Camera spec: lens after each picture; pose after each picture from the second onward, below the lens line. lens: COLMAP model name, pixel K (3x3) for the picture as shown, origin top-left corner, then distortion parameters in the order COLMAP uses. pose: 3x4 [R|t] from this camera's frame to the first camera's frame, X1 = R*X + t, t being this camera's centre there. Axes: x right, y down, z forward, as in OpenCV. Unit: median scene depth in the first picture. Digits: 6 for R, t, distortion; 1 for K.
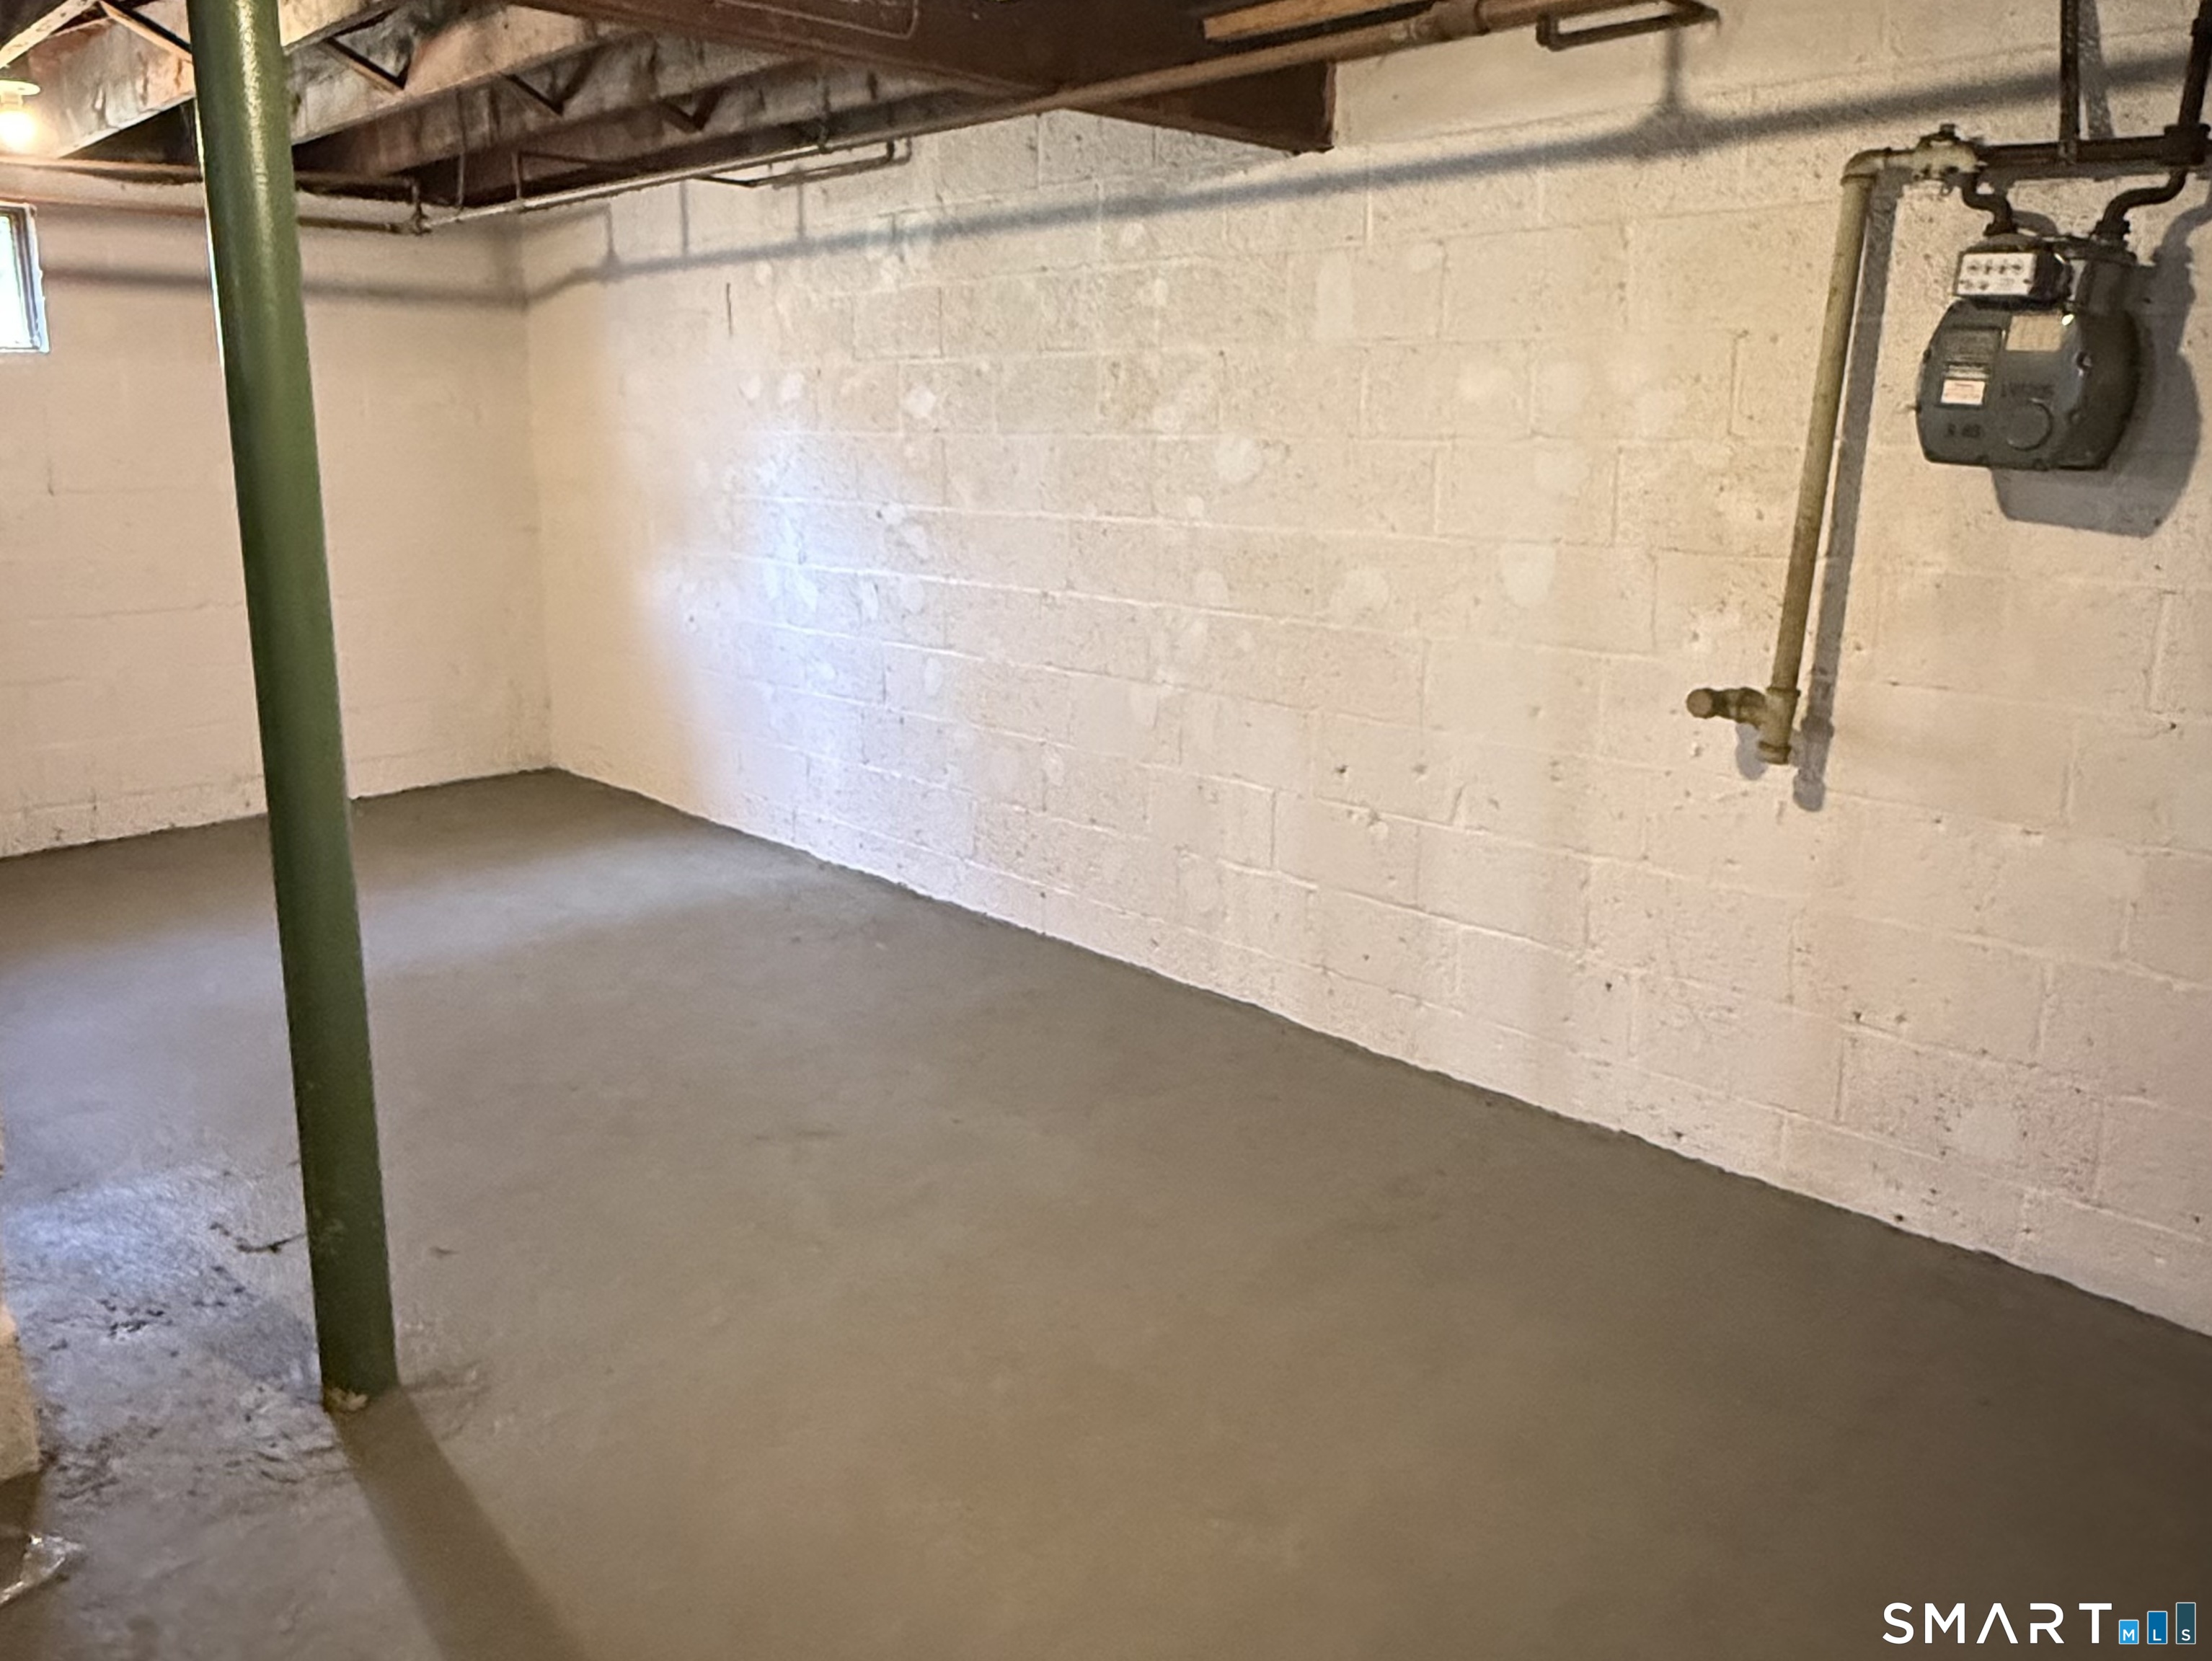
lens RADIAL K [[1572.6, 0, 1106.0], [0, 1572.6, 830.5], [0, 0, 1]] dist [-0.001834, 0.000407]
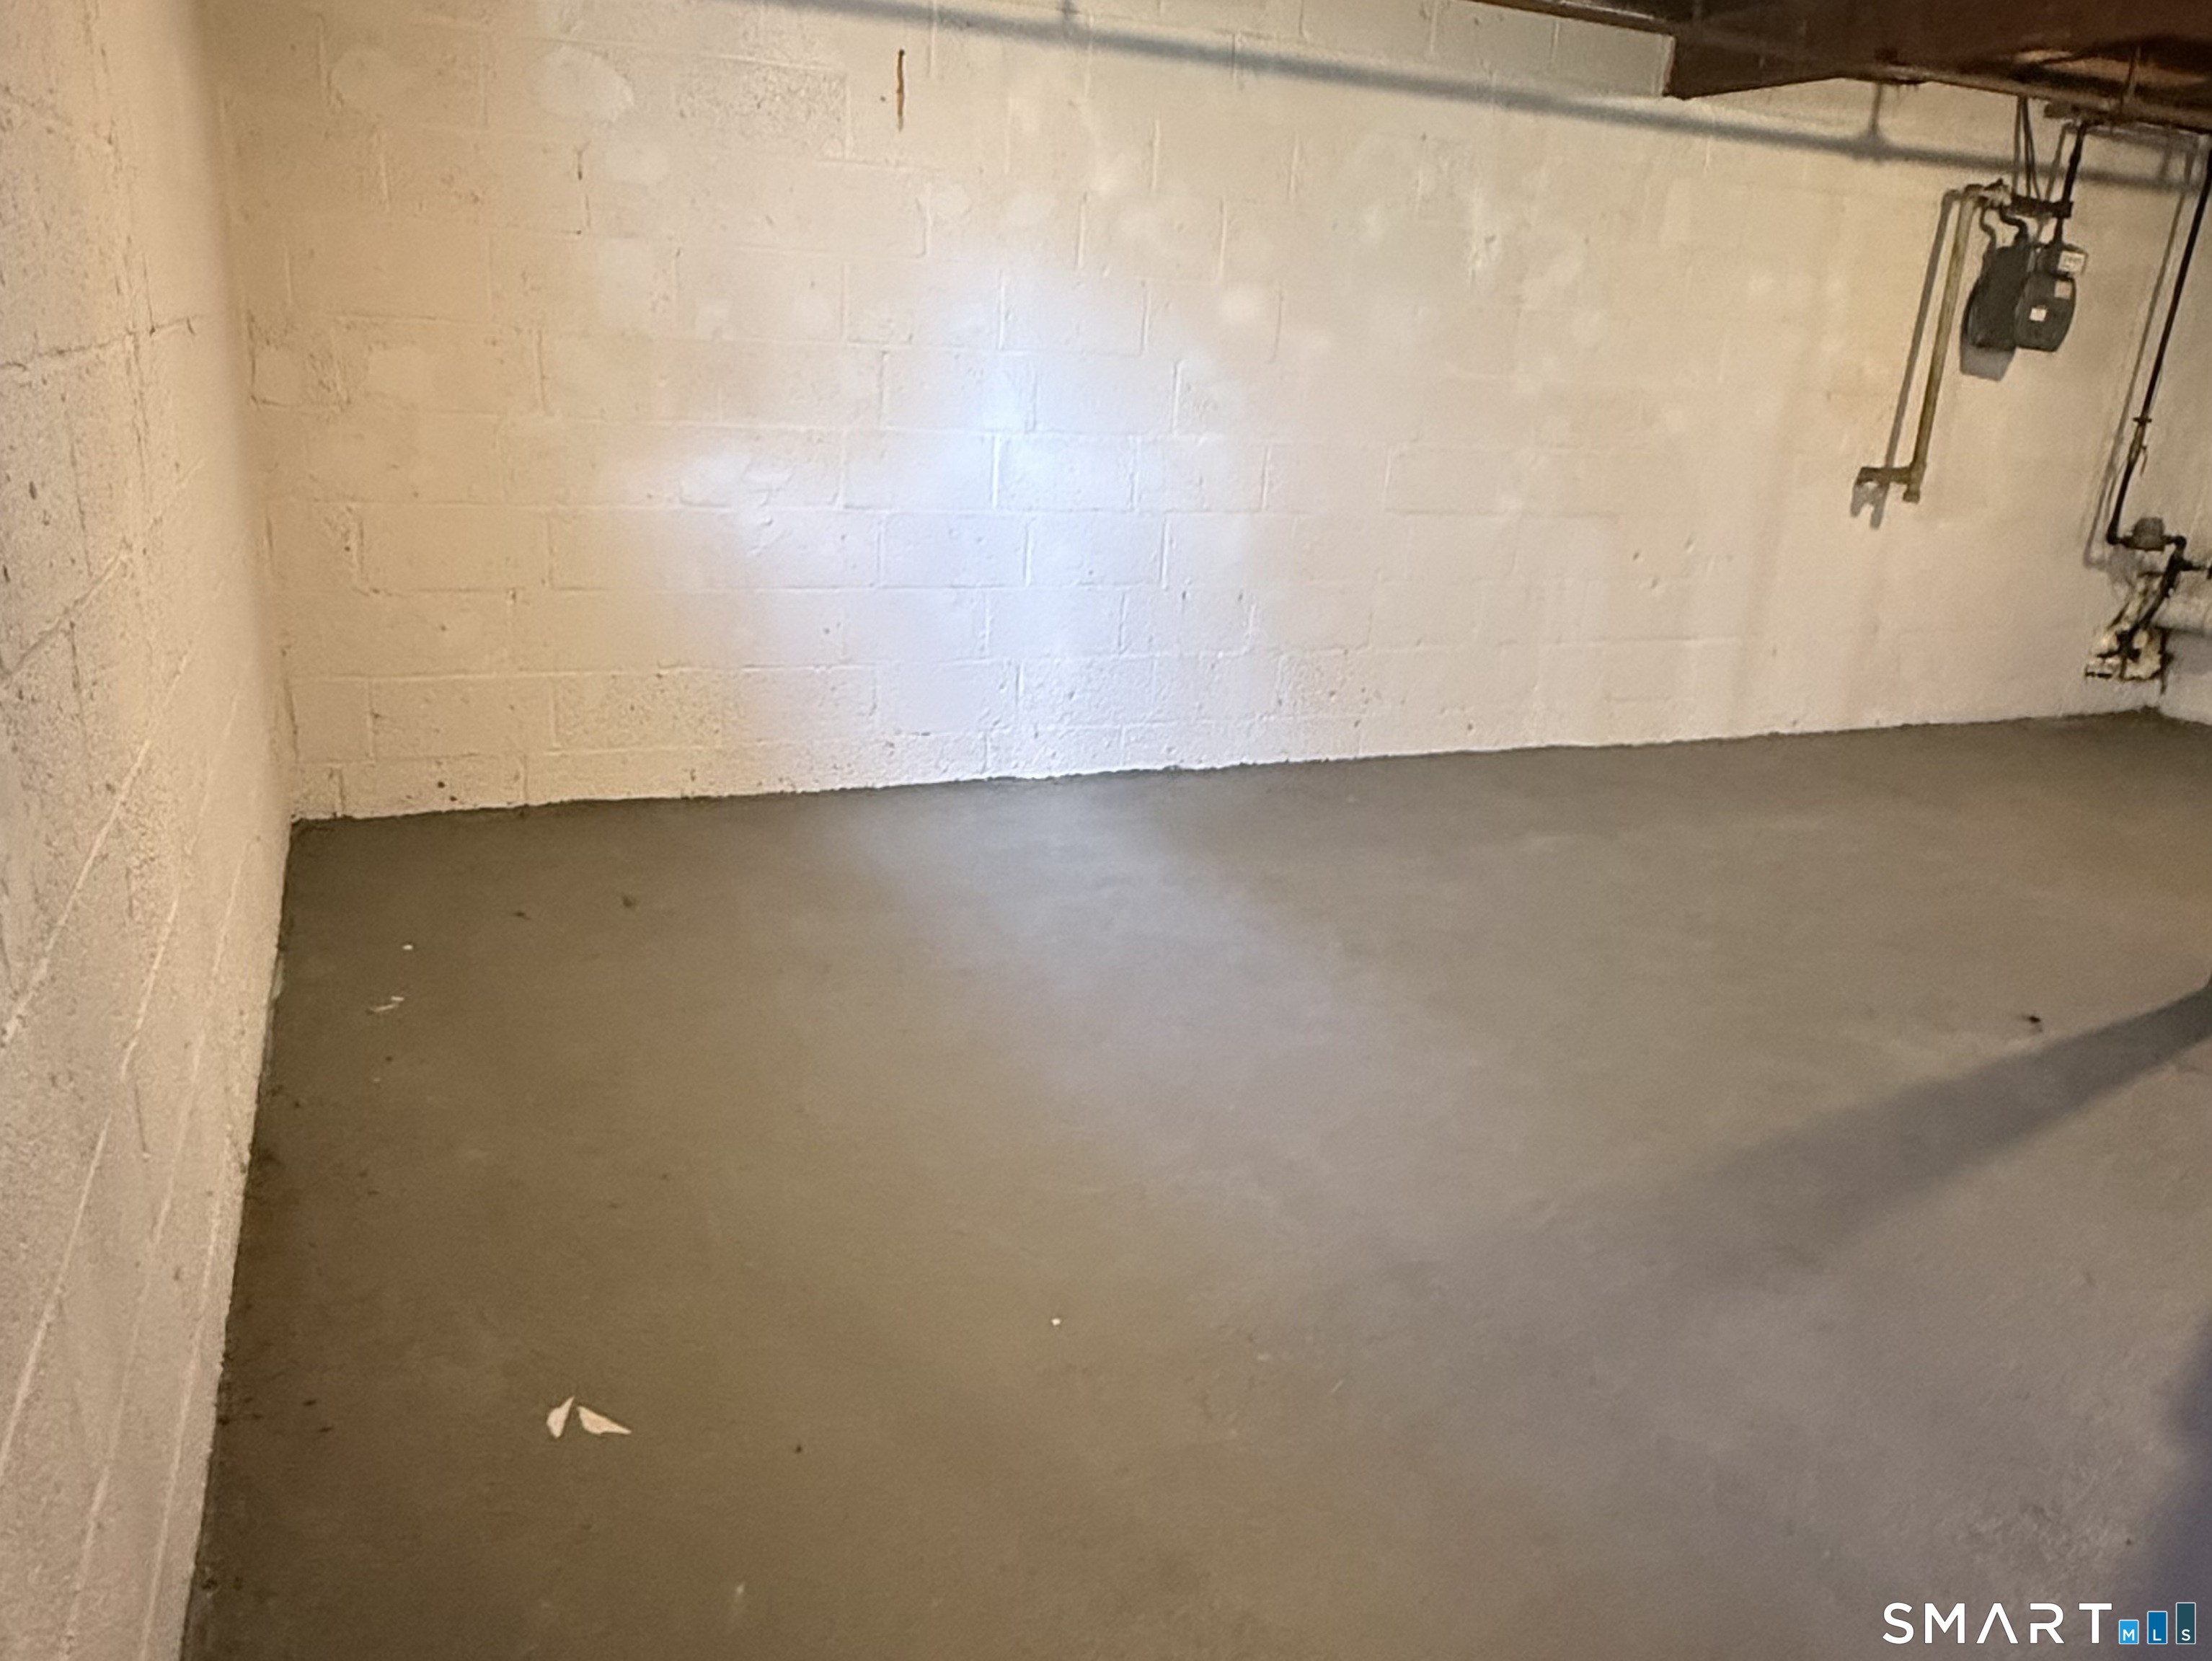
lens RADIAL K [[1572.6, 0, 1106.0], [0, 1572.6, 830.5], [0, 0, 1]] dist [-0.001834, 0.000407]
pose [[0.356457, -0.300580, 0.884641, -1.347543], [0.162860, 0.952331, 0.257957, -0.245088], [-0.920008, 0.052121, 0.388418, 0.905122]]
